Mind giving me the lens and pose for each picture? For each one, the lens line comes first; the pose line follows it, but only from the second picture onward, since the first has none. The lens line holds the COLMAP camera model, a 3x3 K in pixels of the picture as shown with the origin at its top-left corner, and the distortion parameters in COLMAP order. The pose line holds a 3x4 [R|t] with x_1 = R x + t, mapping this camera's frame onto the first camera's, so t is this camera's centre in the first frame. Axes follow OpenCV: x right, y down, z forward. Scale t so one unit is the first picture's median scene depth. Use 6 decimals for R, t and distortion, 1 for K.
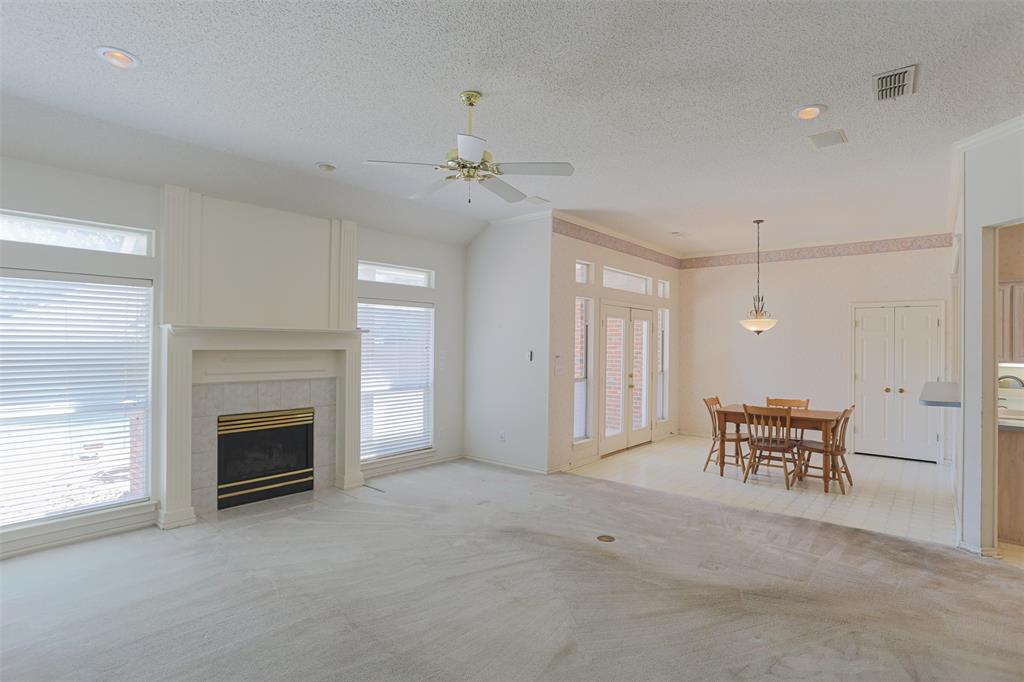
lens RADIAL K [[522.7, 0, 506.0], [0, 522.7, 338.6], [0, 0, 1]] dist [-0.025861, 0.000960]
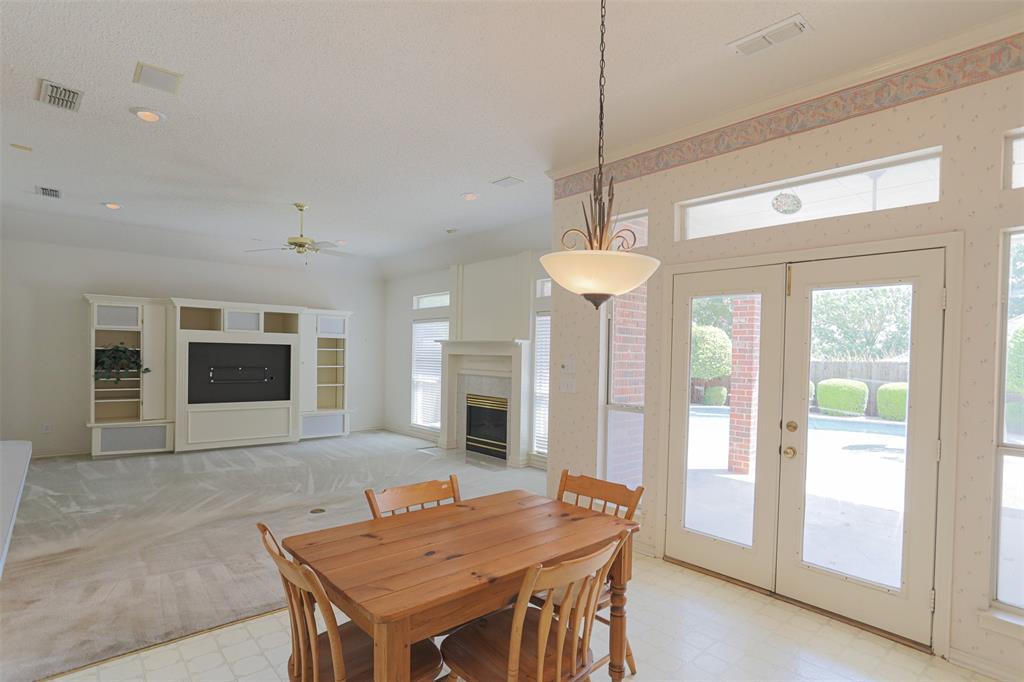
lens RADIAL K [[526.1, 0, 506.8], [0, 526.1, 361.2], [0, 0, 1]] dist [-0.027861, 0.007505]
pose [[-0.141427, 0.005759, -0.989932, 0.977785], [-0.008534, 0.999939, 0.007036, 0.026280], [0.989912, 0.009443, -0.141369, 1.199331]]
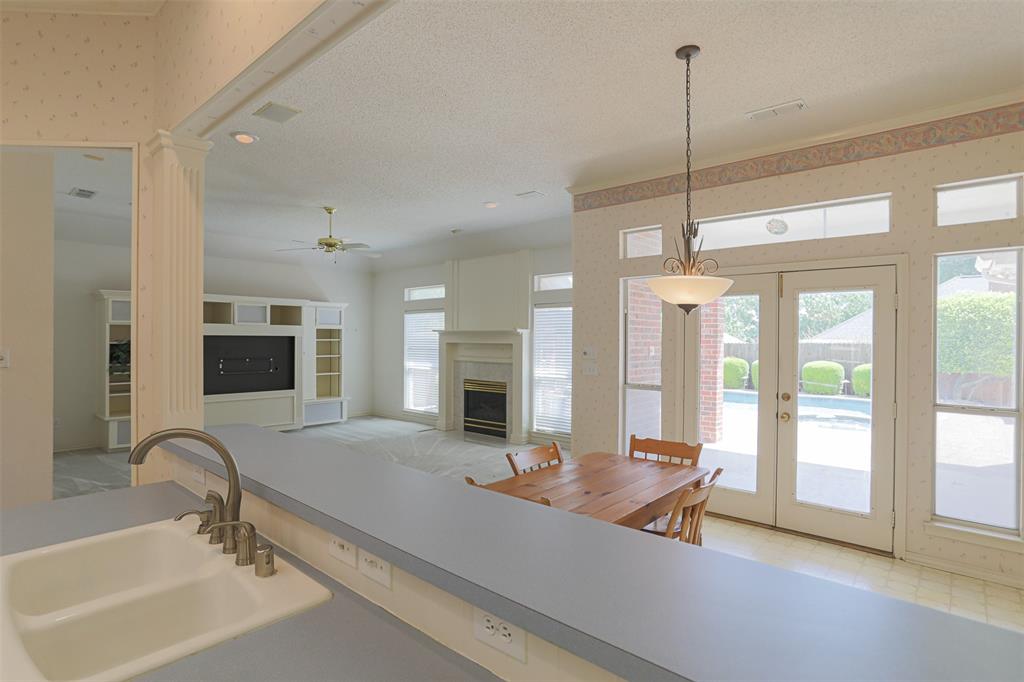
lens RADIAL K [[522.7, 0, 506.0], [0, 522.7, 338.6], [0, 0, 1]] dist [-0.025861, 0.000960]
pose [[-0.017840, -0.006701, -0.999818, 1.124390], [0.006768, 0.999954, -0.006823, 0.017437], [0.999818, -0.006889, -0.017794, 1.035113]]
